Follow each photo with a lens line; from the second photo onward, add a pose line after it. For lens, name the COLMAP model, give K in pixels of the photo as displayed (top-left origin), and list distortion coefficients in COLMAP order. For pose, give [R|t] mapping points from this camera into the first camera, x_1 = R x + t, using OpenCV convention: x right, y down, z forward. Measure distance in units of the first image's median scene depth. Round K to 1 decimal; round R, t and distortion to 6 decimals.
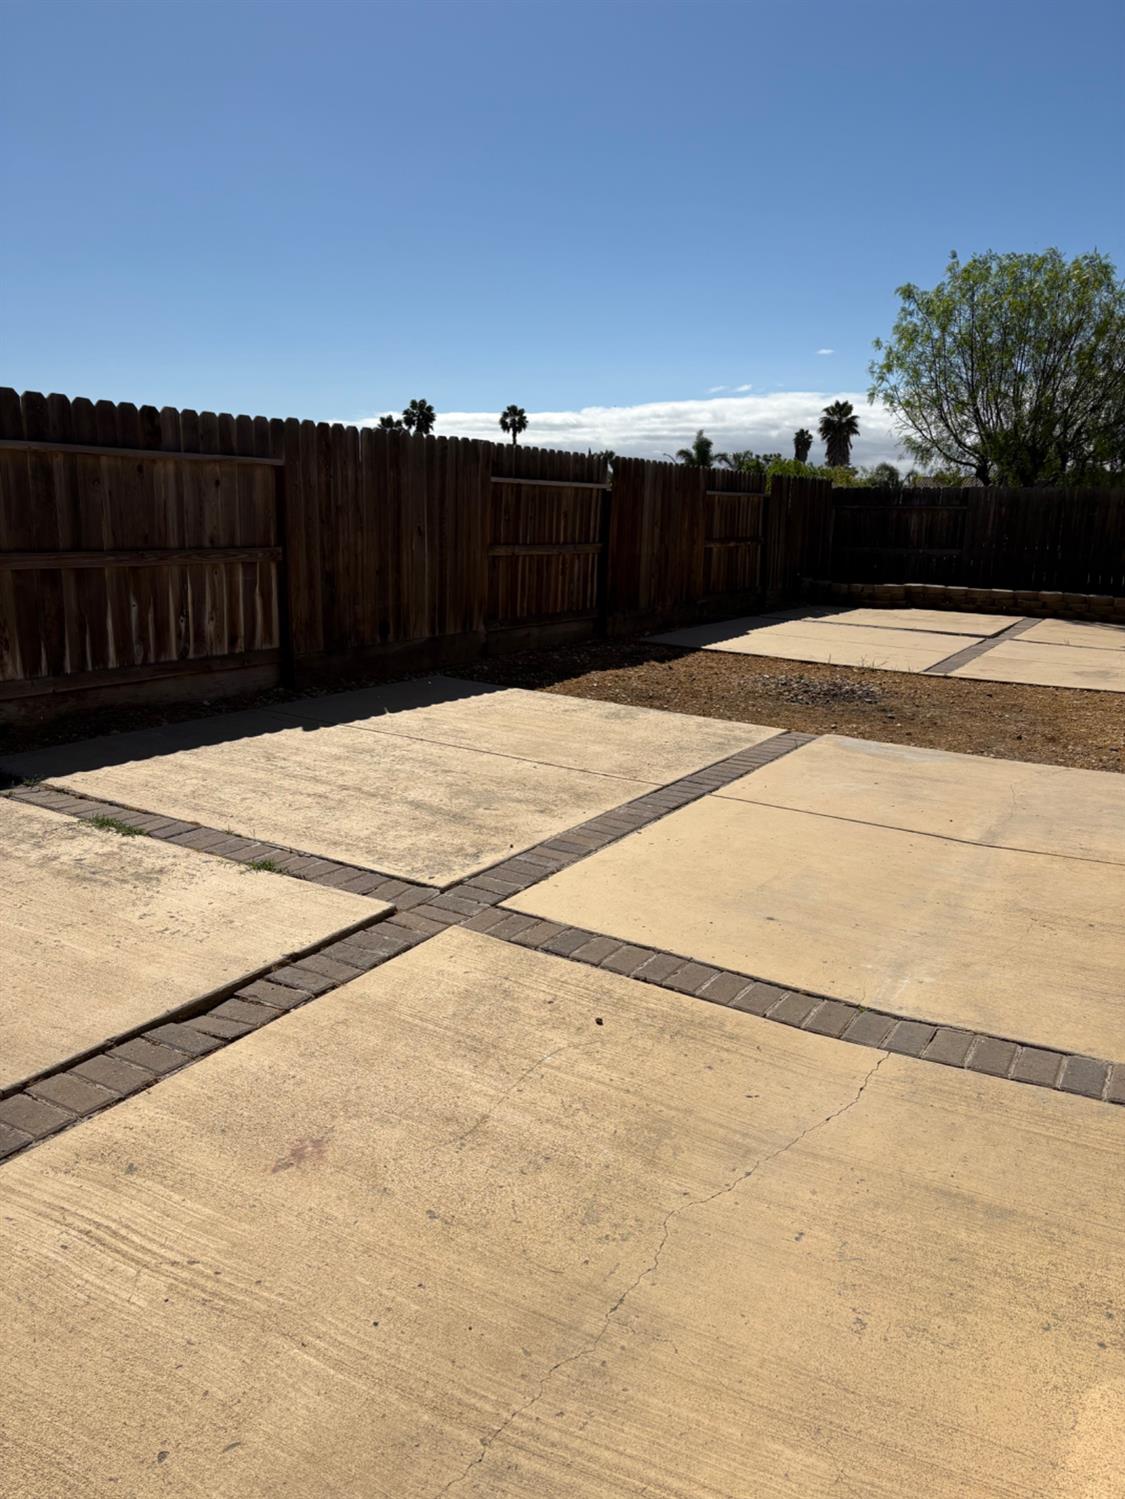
lens RADIAL K [[1141.5, 0, 564.1], [0, 1141.5, 755.1], [0, 0, 1]] dist [0.043098, -0.031166]
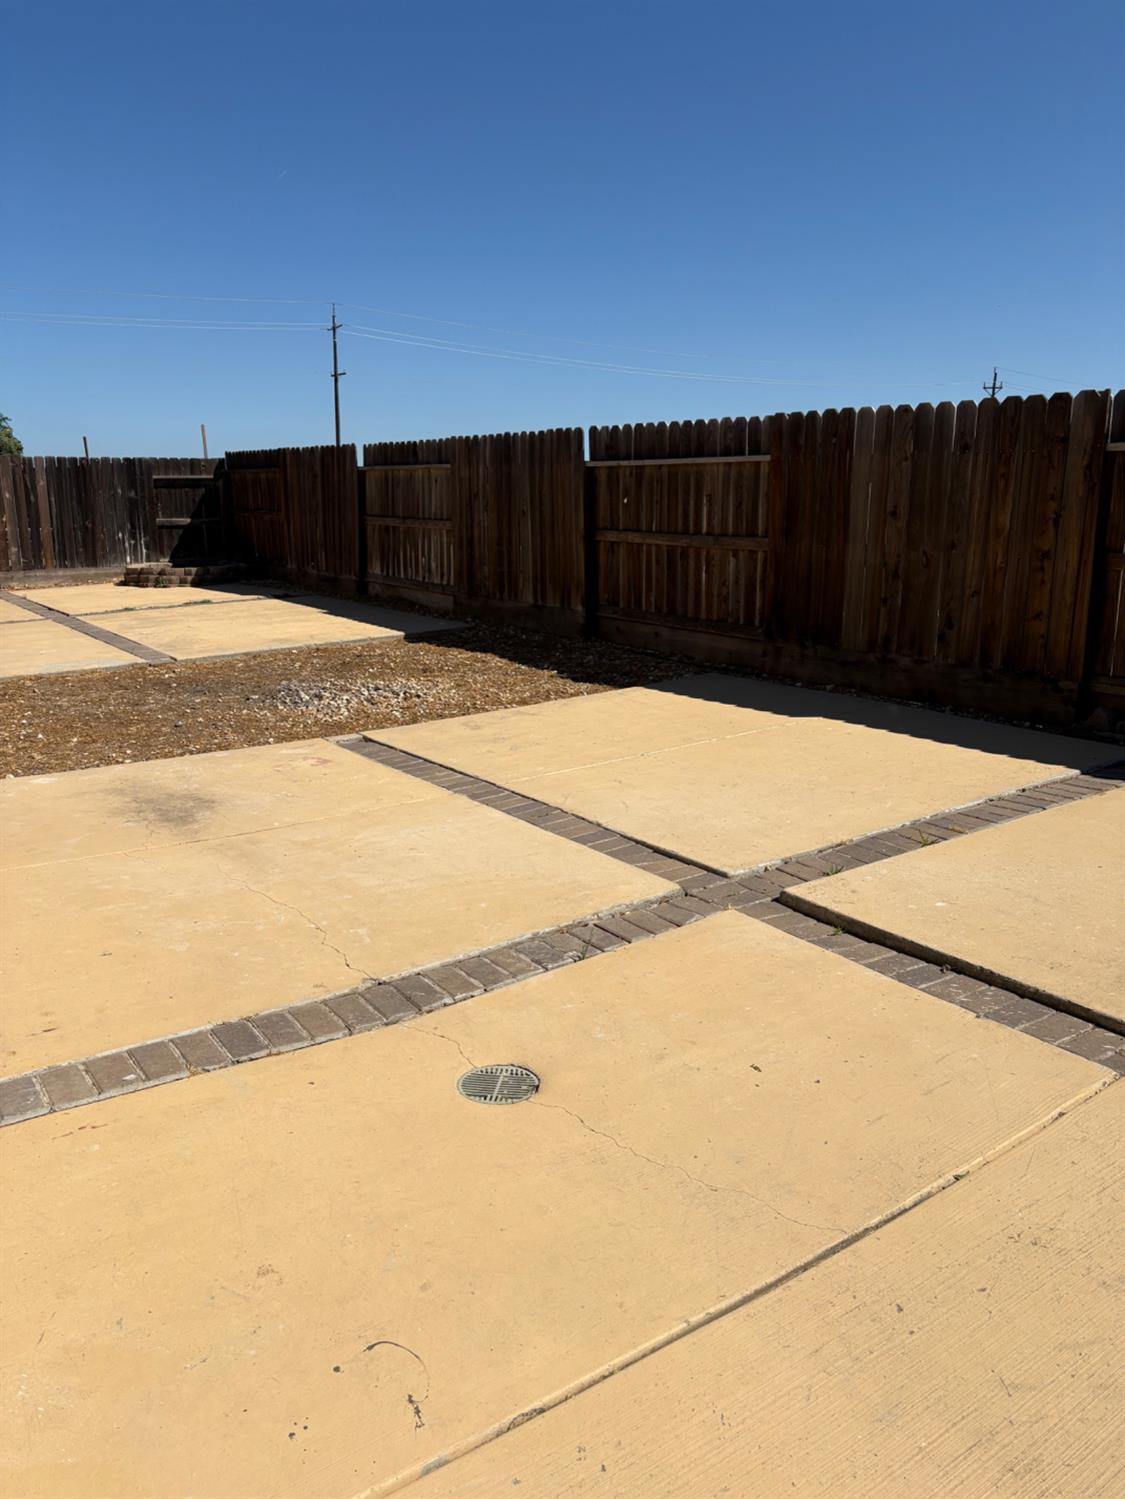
lens RADIAL K [[1141.5, 0, 564.1], [0, 1141.5, 755.1], [0, 0, 1]] dist [0.043098, -0.031166]
pose [[-0.416353, 0.173748, -0.892447, 0.942774], [-0.210351, 0.936531, 0.280466, -0.292586], [0.884535, 0.304500, -0.353380, 1.487432]]
